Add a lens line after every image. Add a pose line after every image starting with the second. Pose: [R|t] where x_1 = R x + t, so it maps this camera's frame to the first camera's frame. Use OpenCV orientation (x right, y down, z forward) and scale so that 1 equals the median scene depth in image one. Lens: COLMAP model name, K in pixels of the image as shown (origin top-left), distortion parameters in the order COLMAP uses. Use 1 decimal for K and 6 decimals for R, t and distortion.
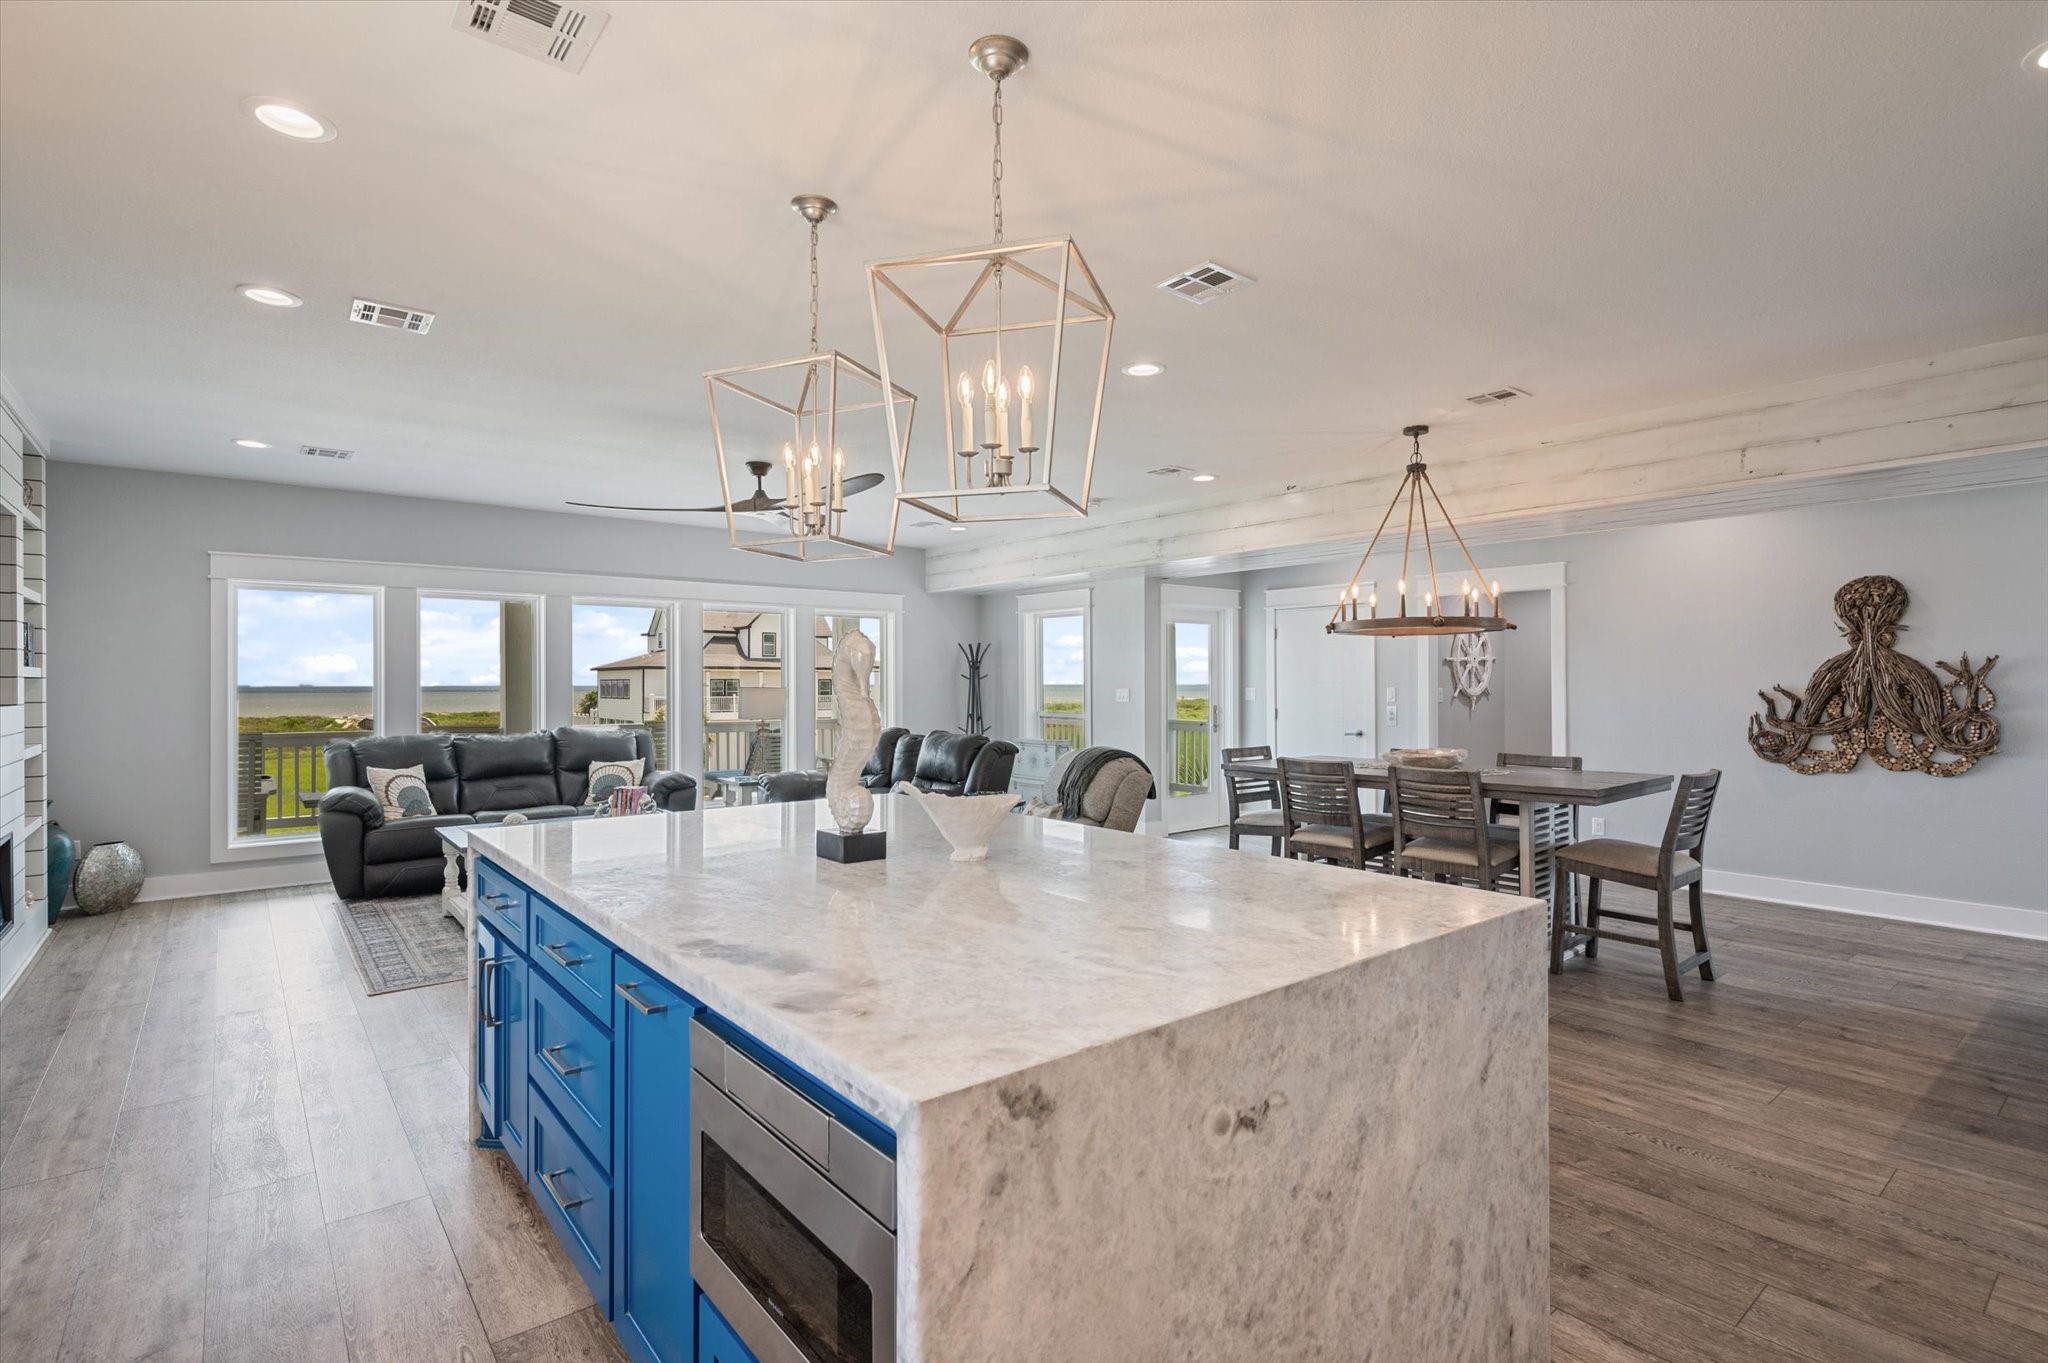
lens RADIAL K [[975.4, 0, 1020.0], [0, 975.4, 676.8], [0, 0, 1]] dist [-0.000852, 0.001097]
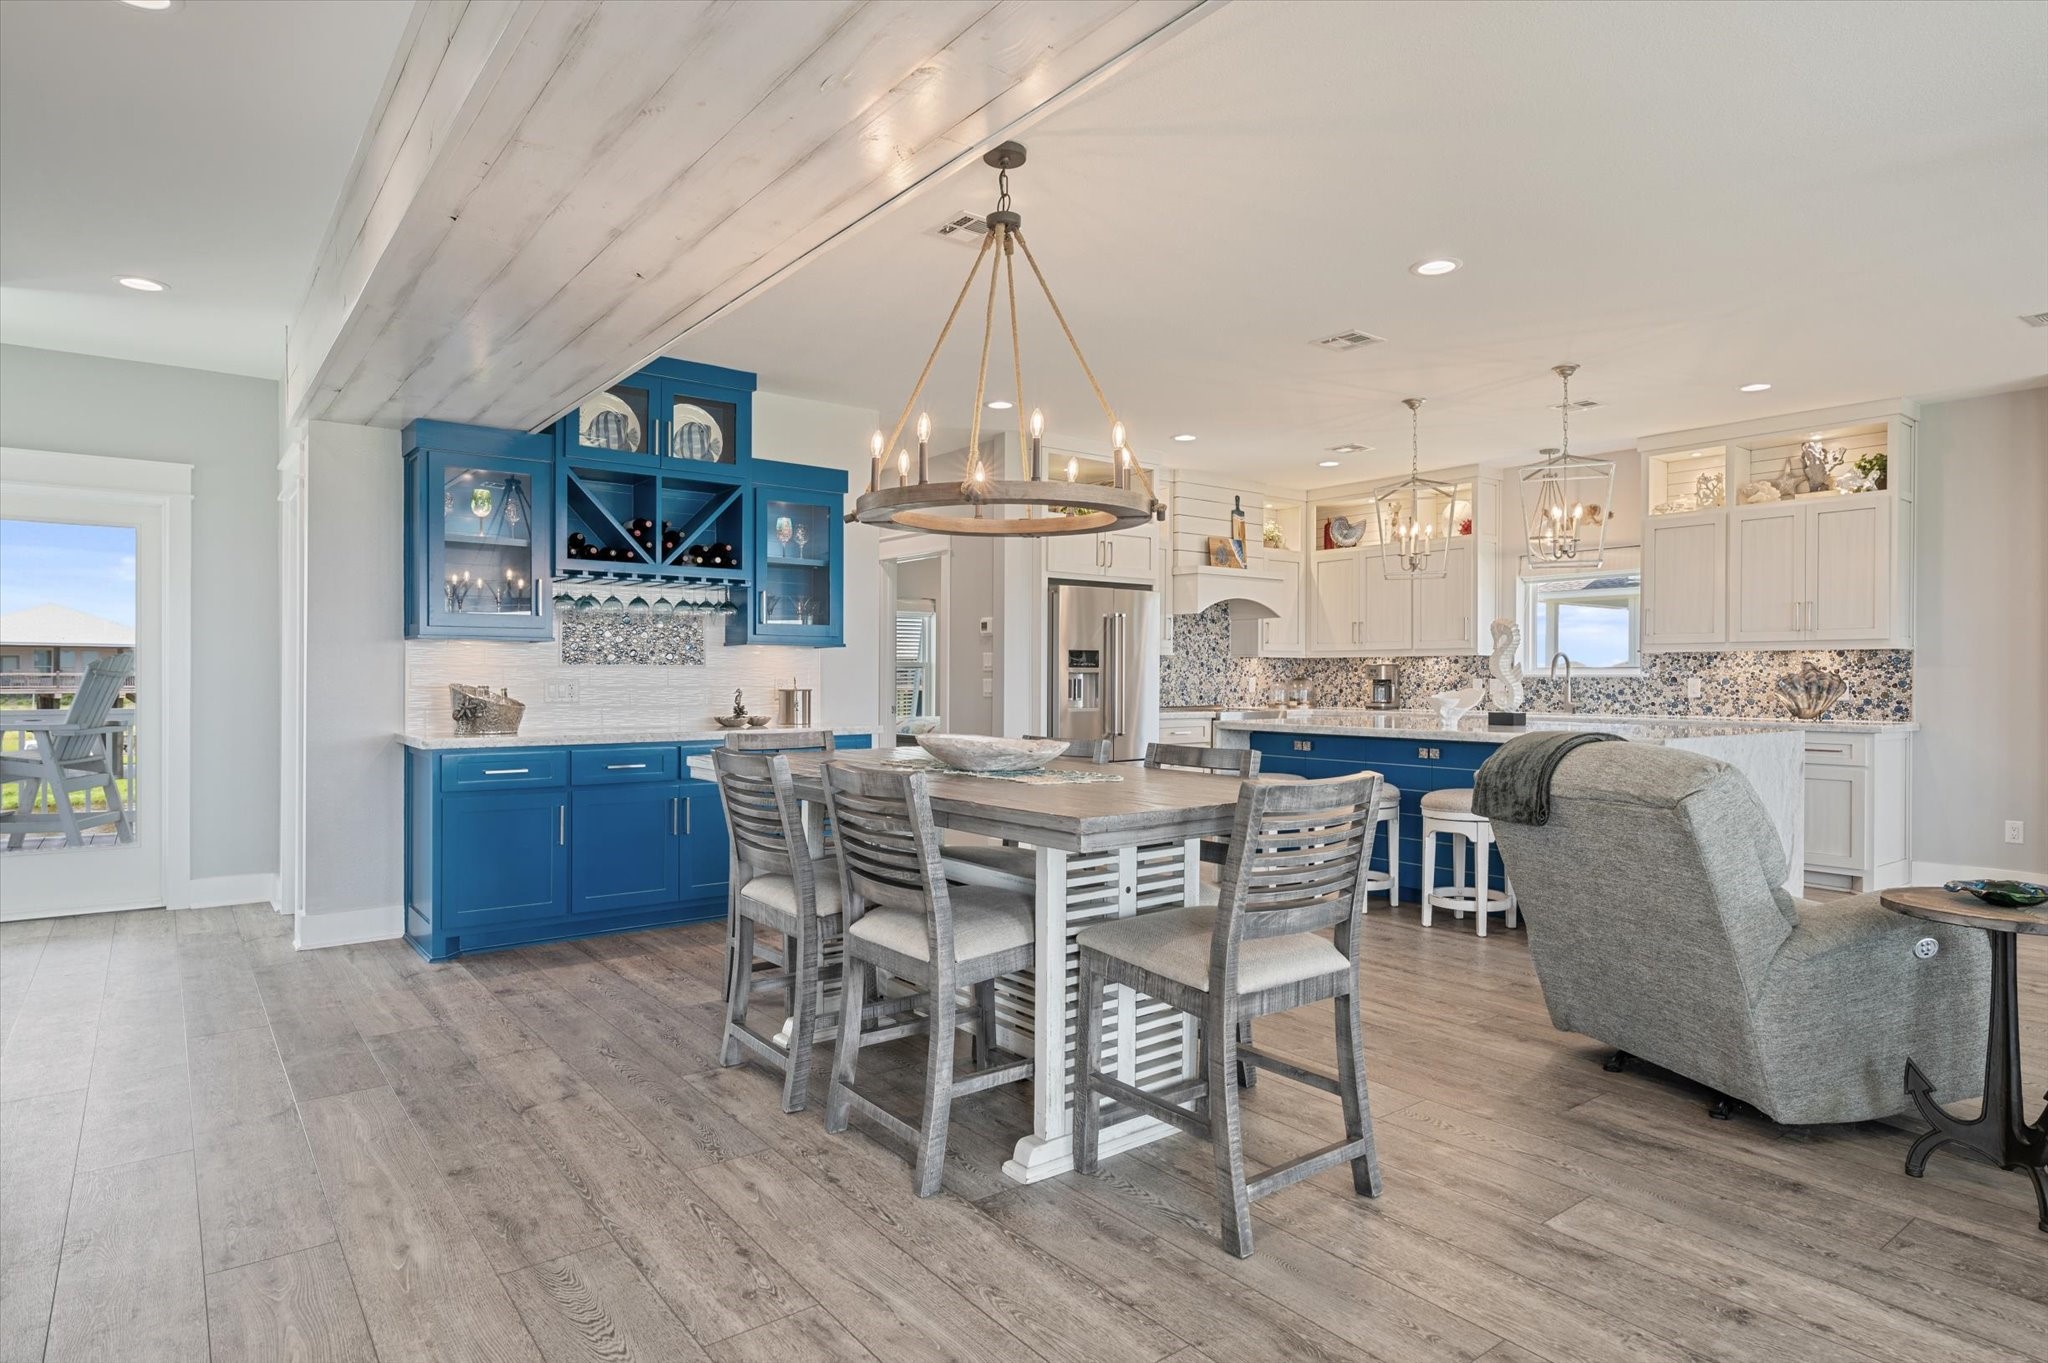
lens RADIAL K [[1137.5, 0, 1024.0], [0, 1137.5, 681.5], [0, 0, 1]] dist [0.002650, 0.000472]
pose [[-0.999635, 0.000001, 0.027031, 0.341794], [-0.000071, 0.999996, -0.002659, 0.041233], [-0.027031, -0.002660, -0.999631, 1.483993]]
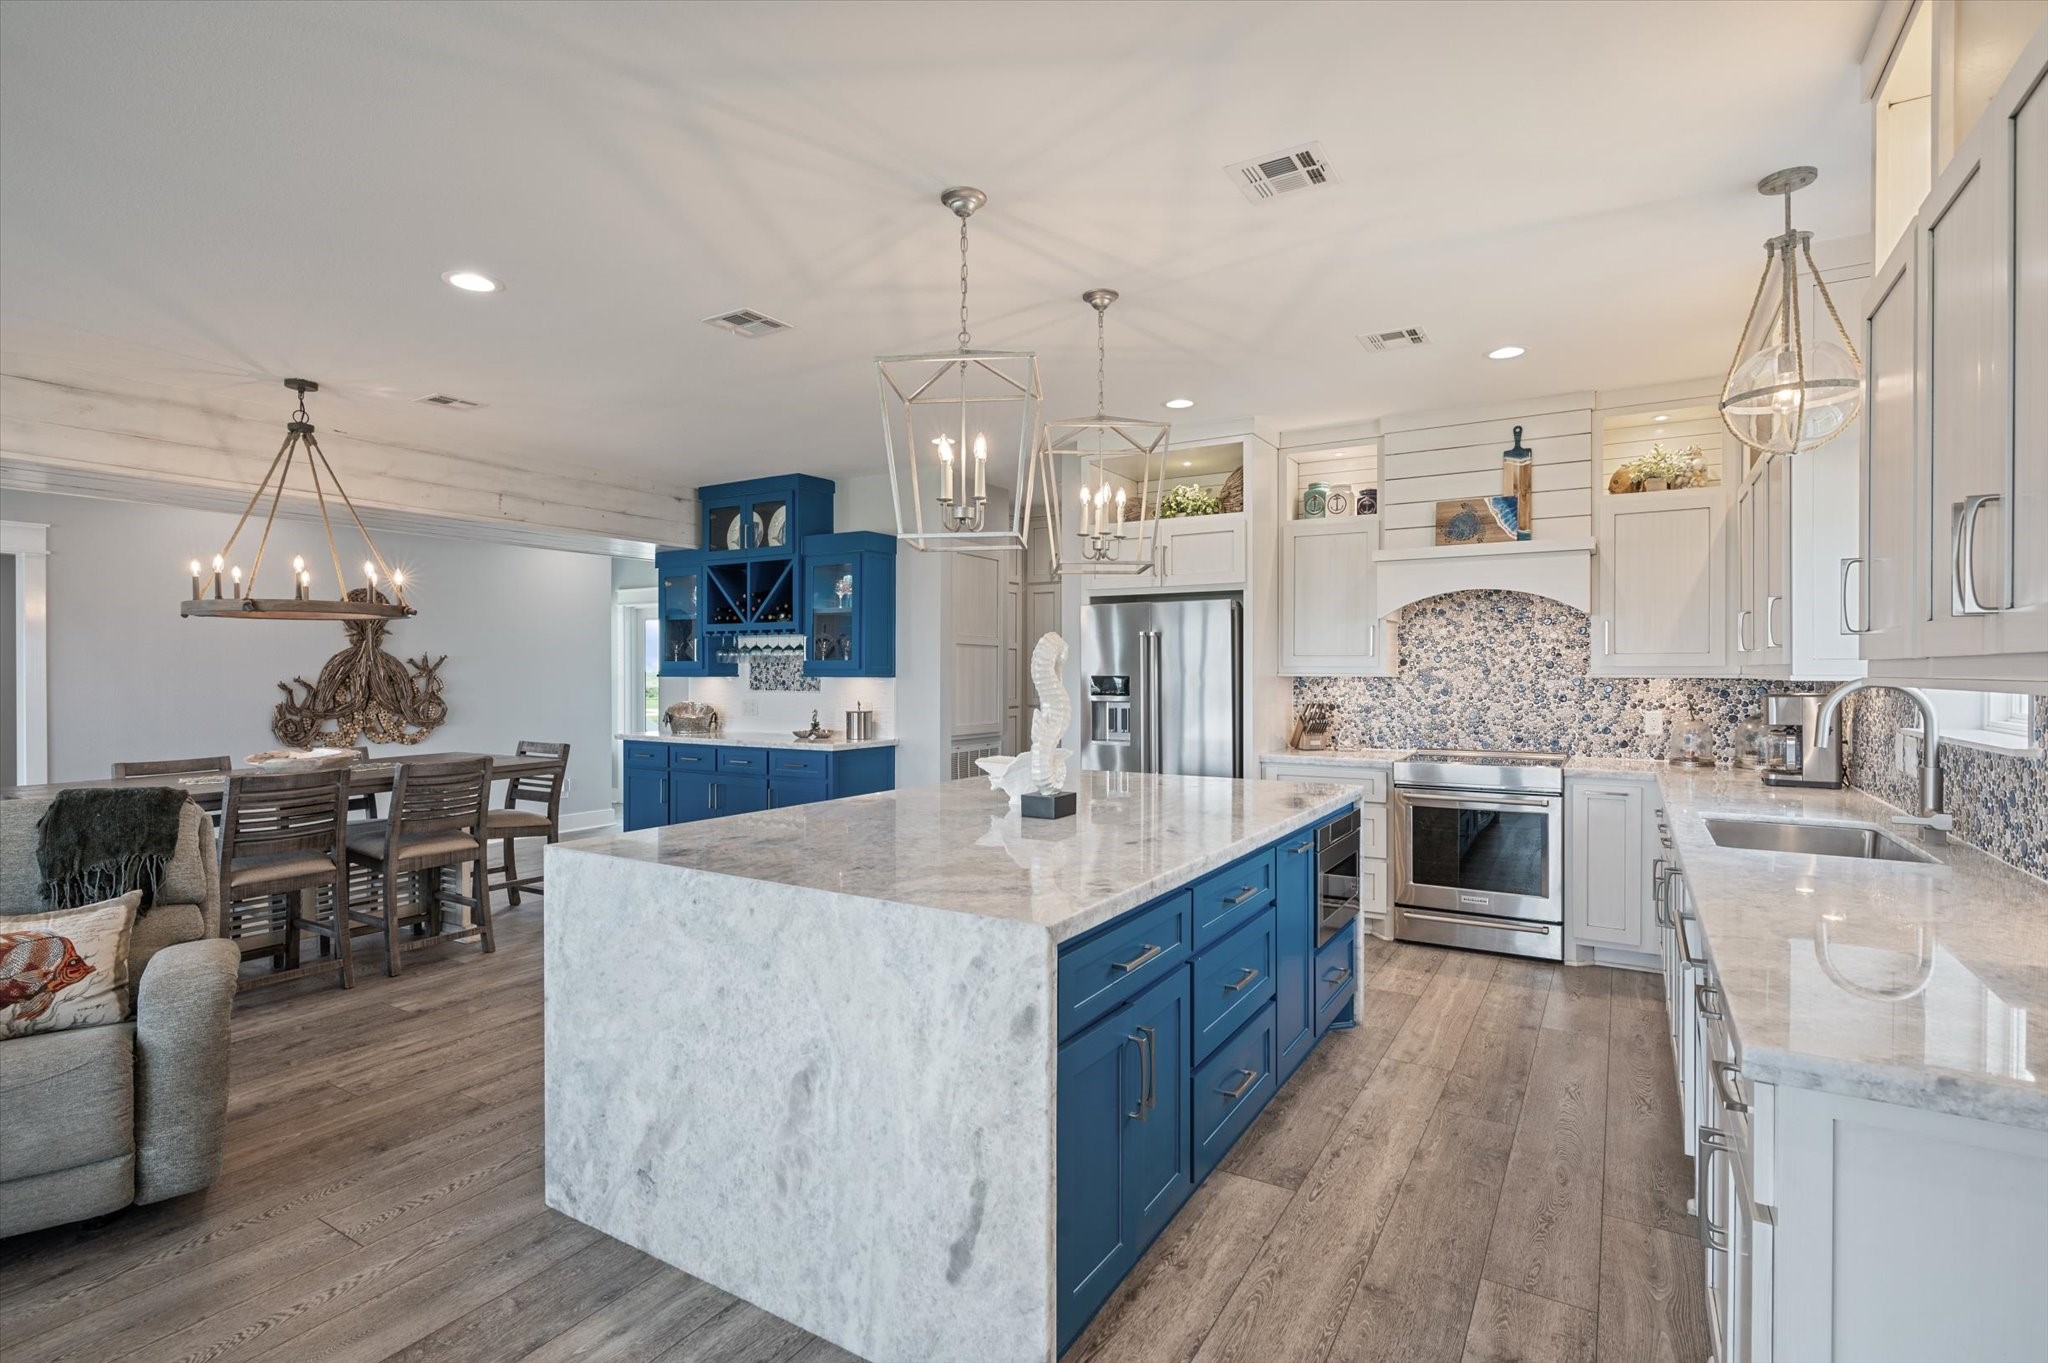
lens RADIAL K [[975.4, 0, 1020.0], [0, 975.4, 676.8], [0, 0, 1]] dist [-0.000852, 0.001097]
pose [[-0.327946, -0.002977, 0.944692, -0.567560], [-0.004974, 0.999987, 0.001425, 0.002997], [-0.944683, -0.004231, -0.327956, 0.614324]]
